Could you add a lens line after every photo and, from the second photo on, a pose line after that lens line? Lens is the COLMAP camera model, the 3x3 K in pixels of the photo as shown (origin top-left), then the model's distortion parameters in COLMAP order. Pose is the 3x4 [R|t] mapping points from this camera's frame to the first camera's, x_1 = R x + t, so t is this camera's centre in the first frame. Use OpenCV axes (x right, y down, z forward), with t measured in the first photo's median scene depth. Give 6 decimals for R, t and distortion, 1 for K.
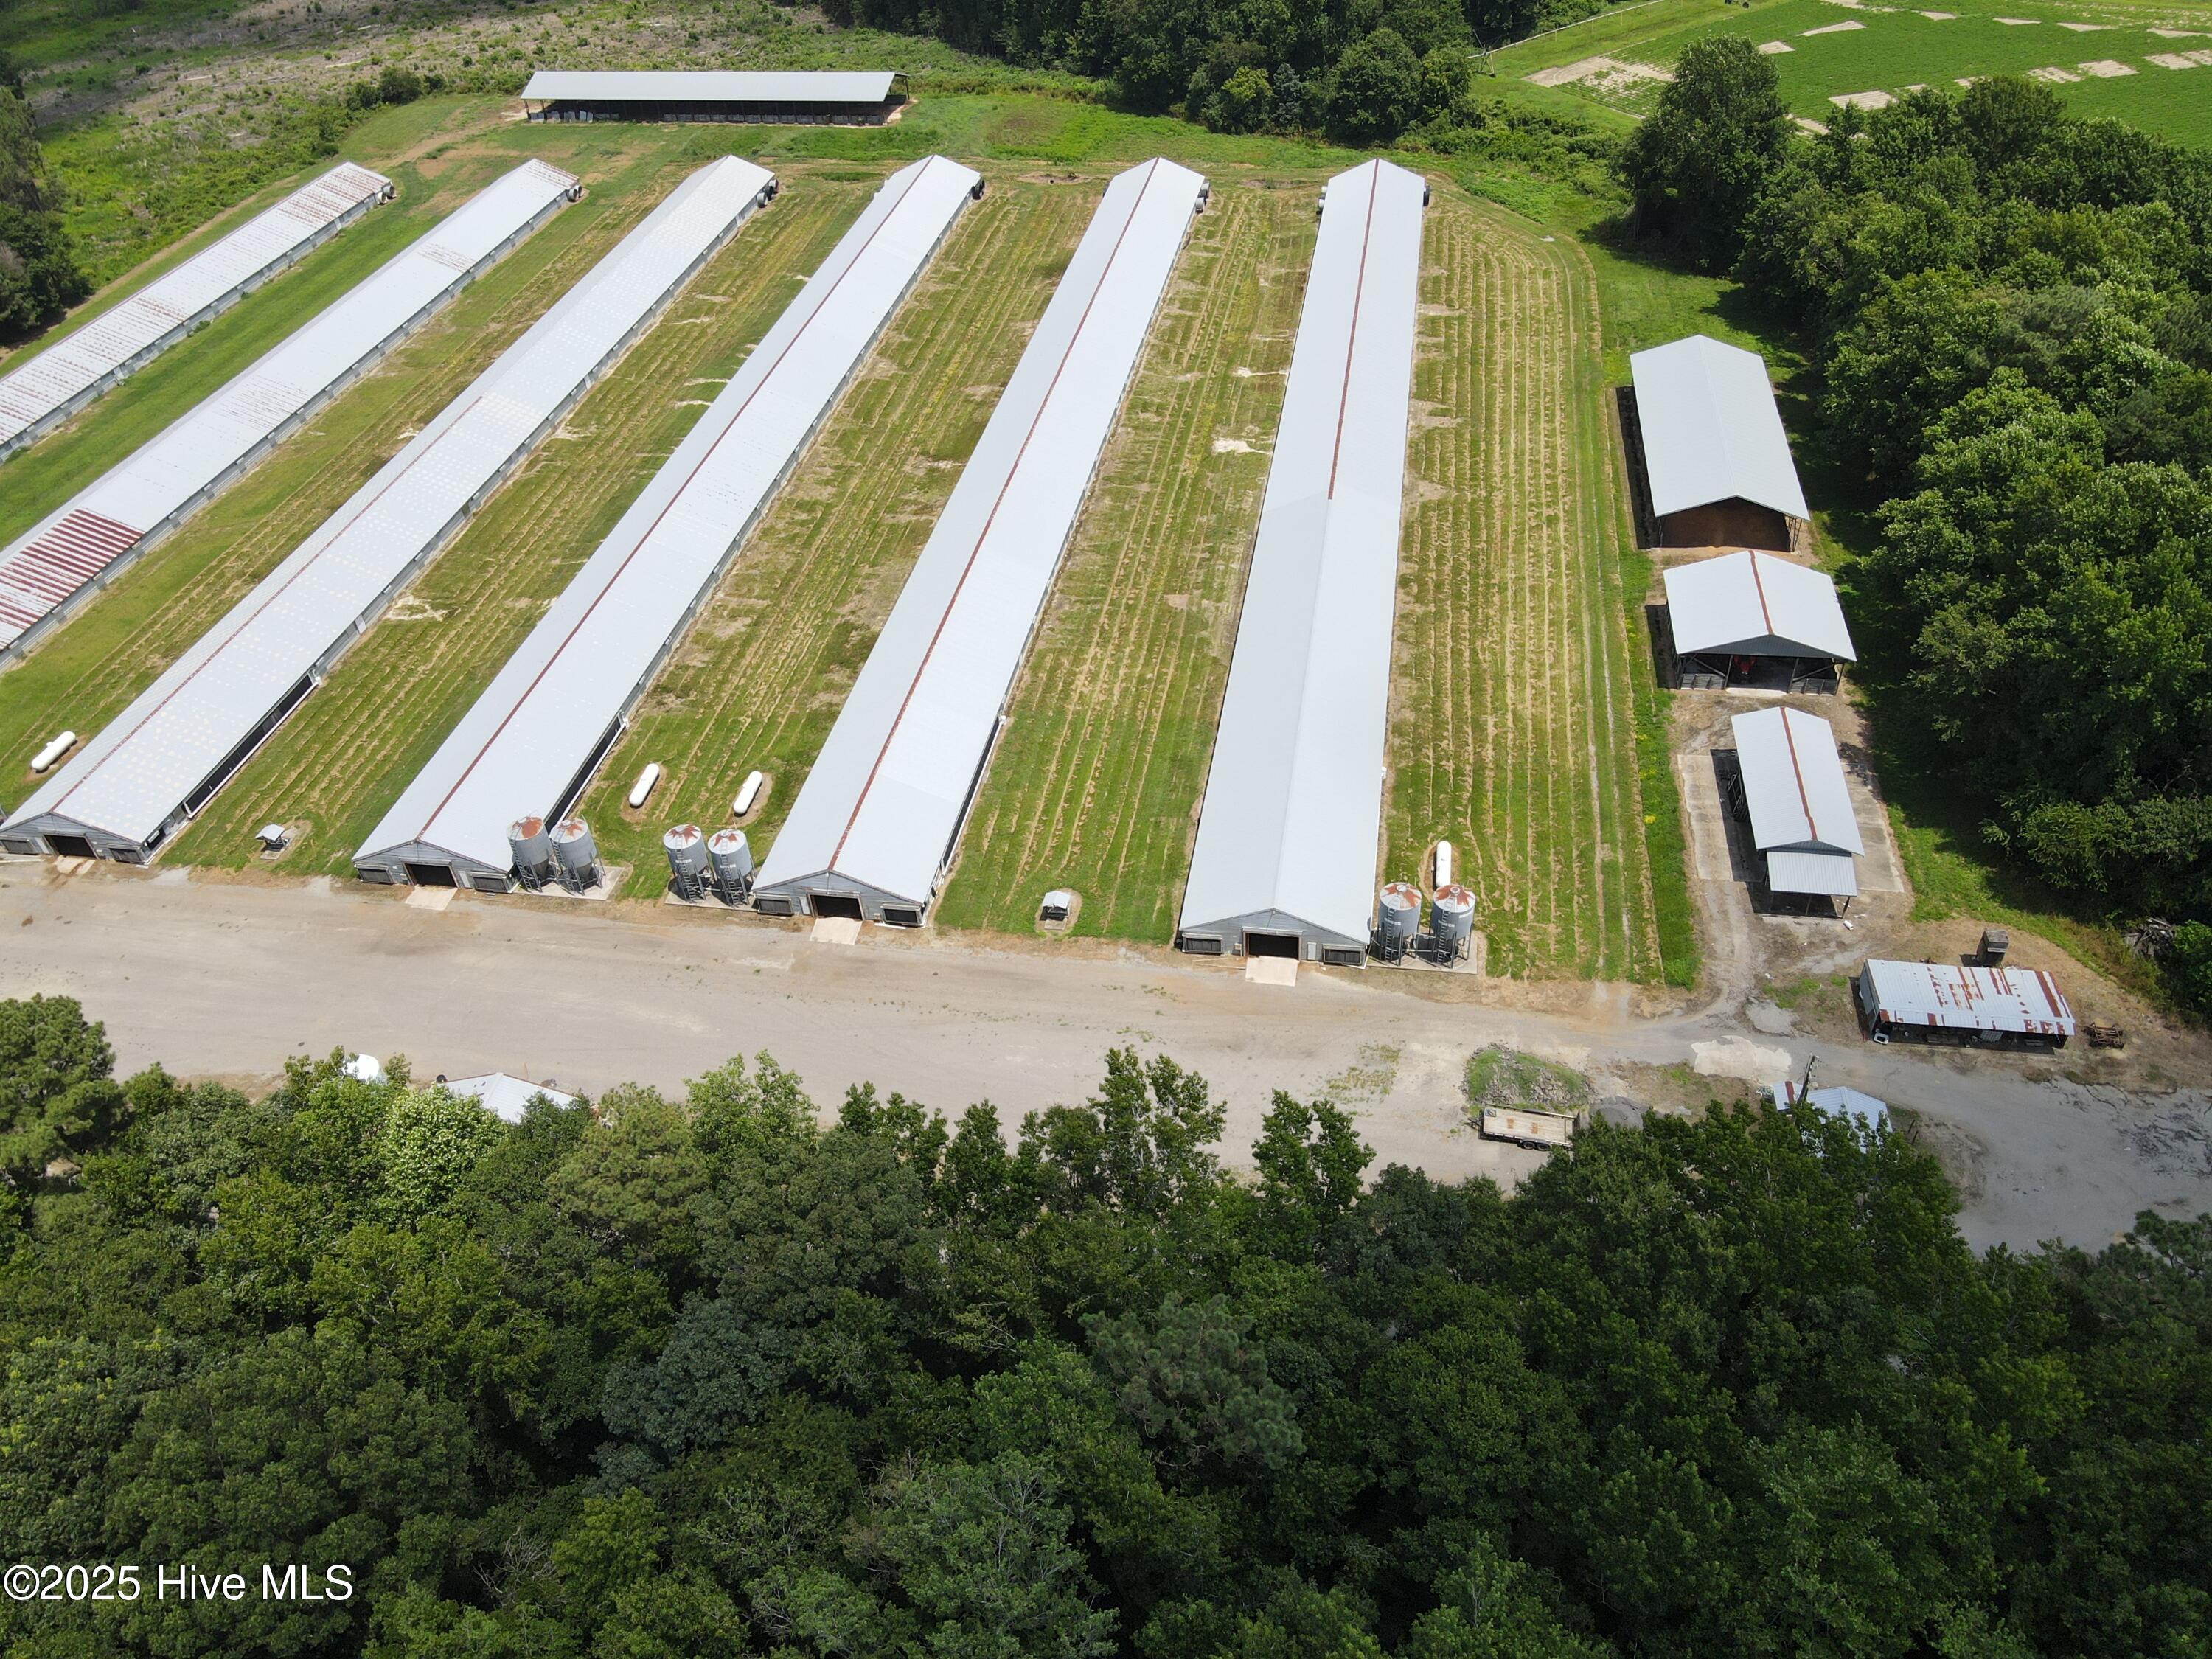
lens RADIAL K [[1611.6, 0, 1084.9], [0, 1611.6, 827.5], [0, 0, 1]] dist [0.010521, -0.002778]
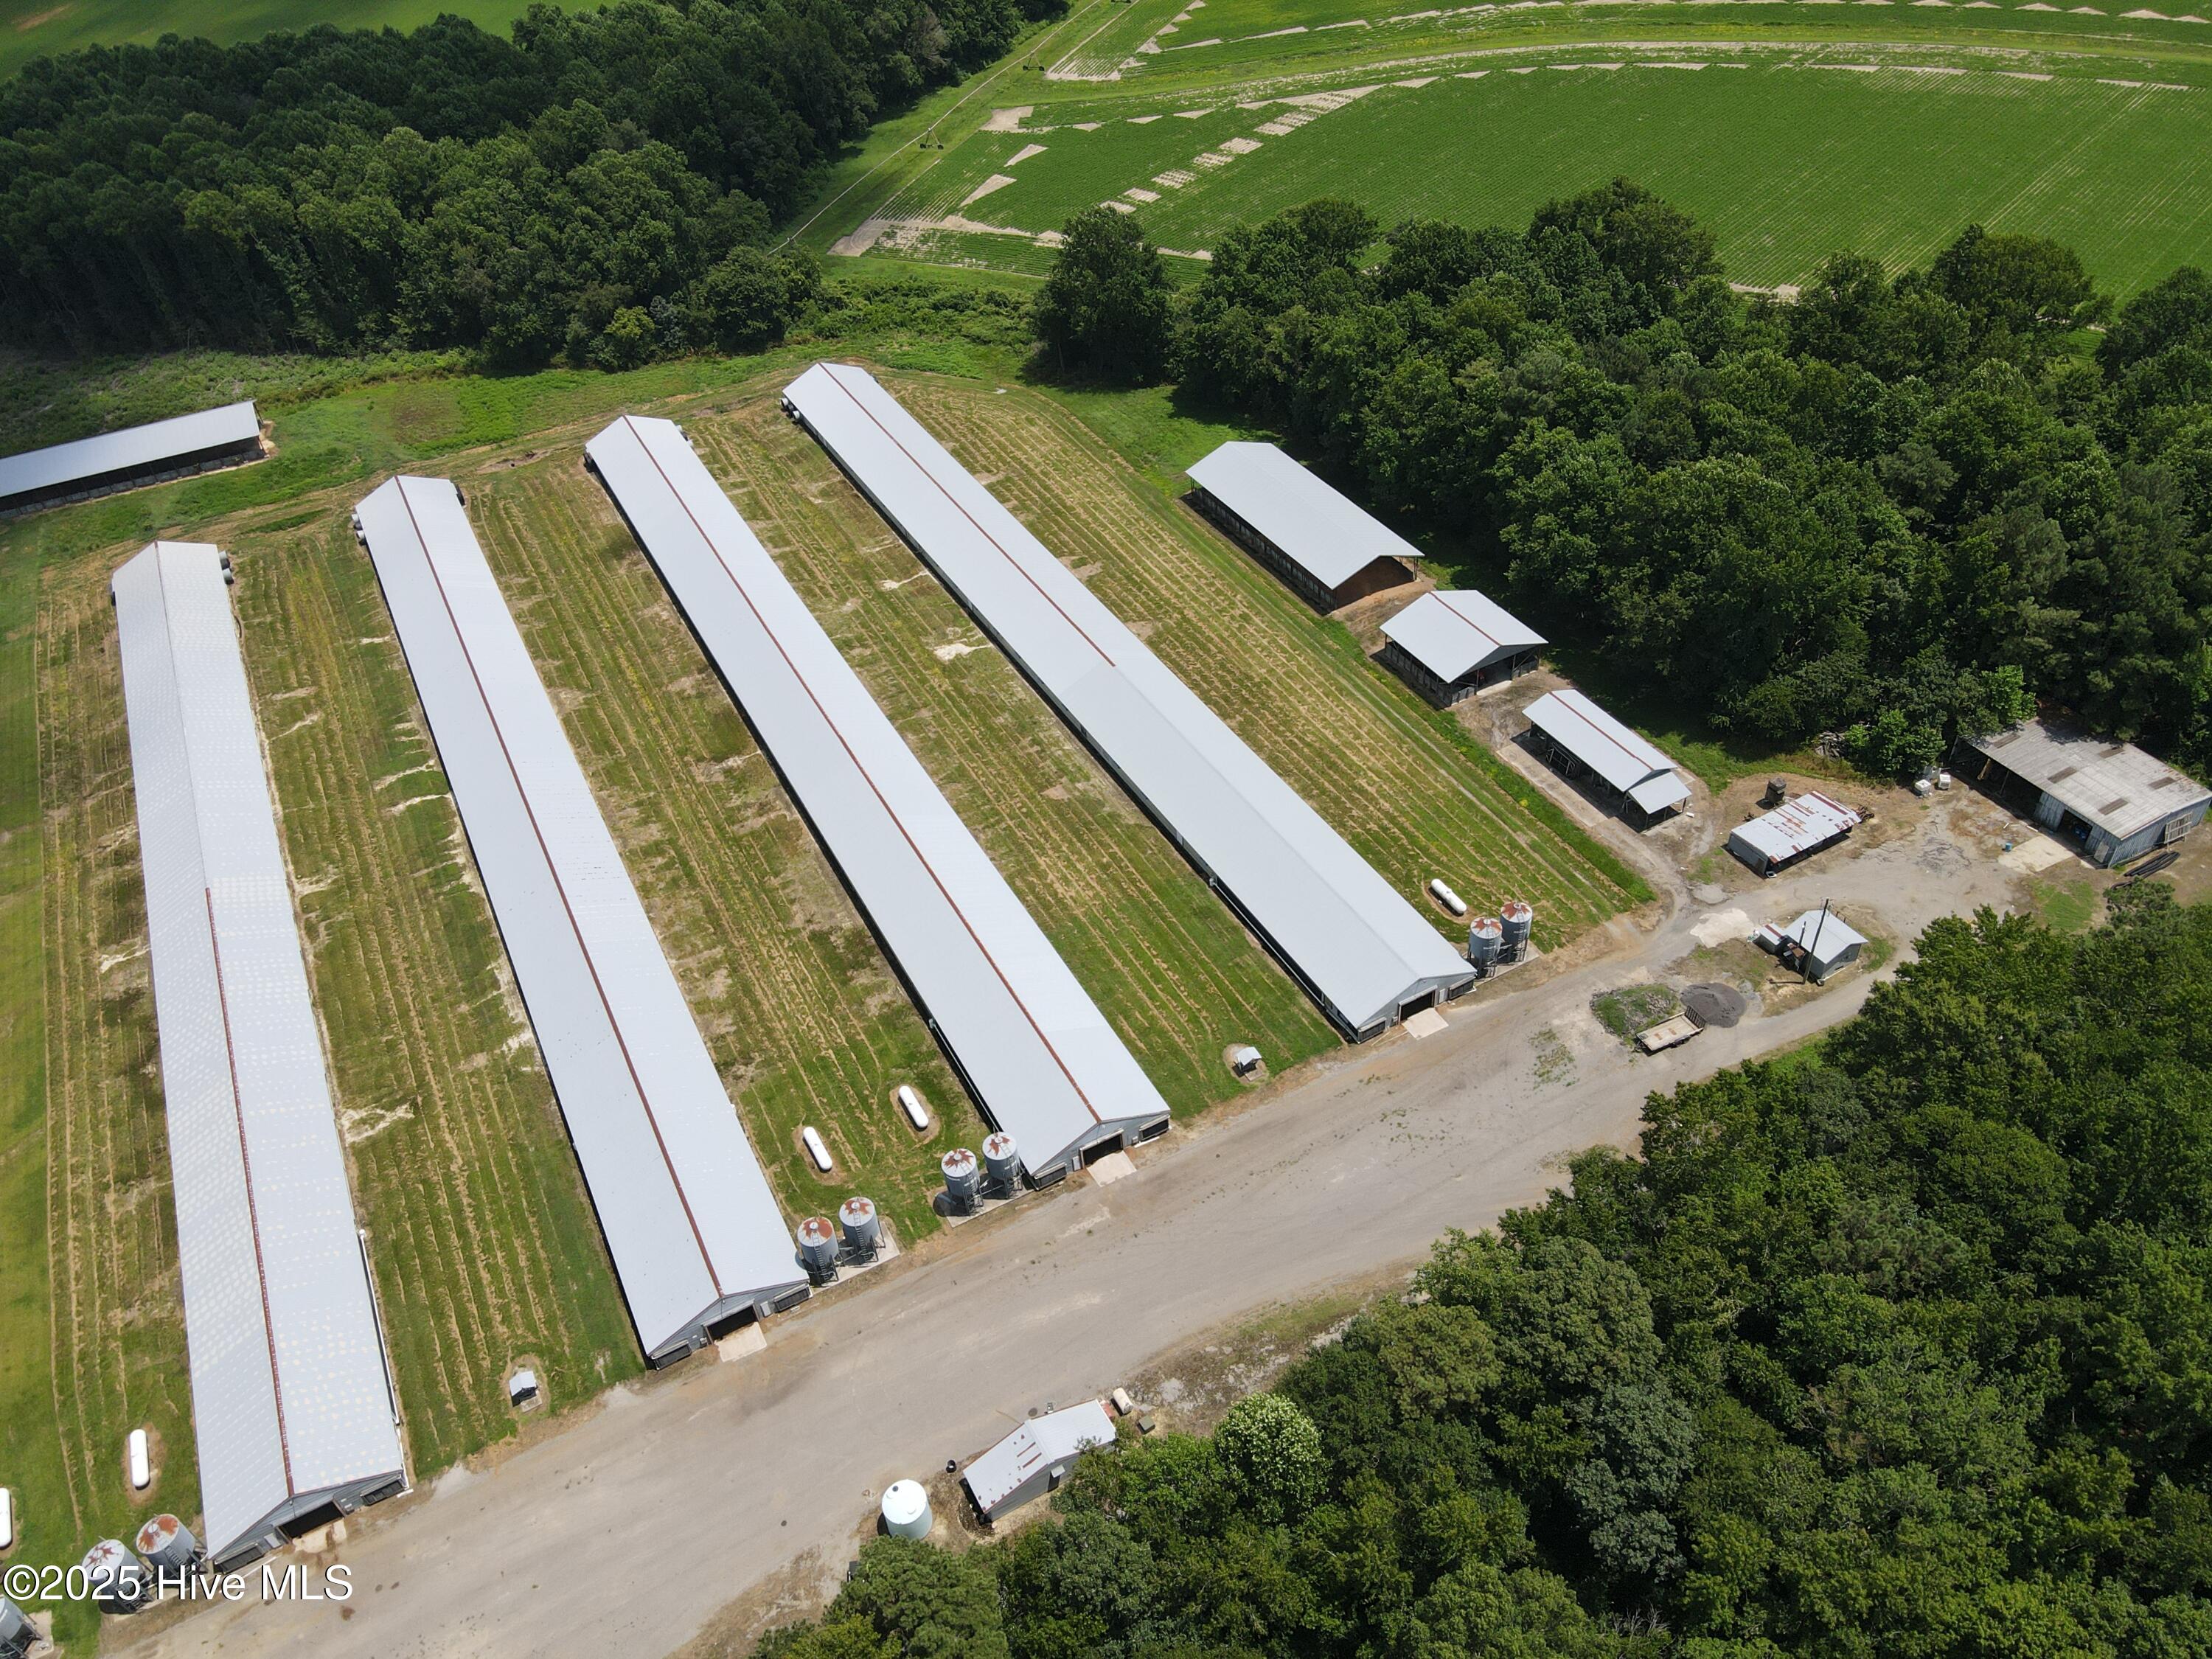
lens RADIAL K [[1642.3, 0, 1084.2], [0, 1642.3, 817.3], [0, 0, 1]] dist [0.004512, 0.005564]
pose [[0.791861, -0.392943, 0.467496, -0.579398], [0.414057, 0.908139, 0.061971, -0.227412], [-0.448902, 0.144497, 0.881820, -0.048863]]
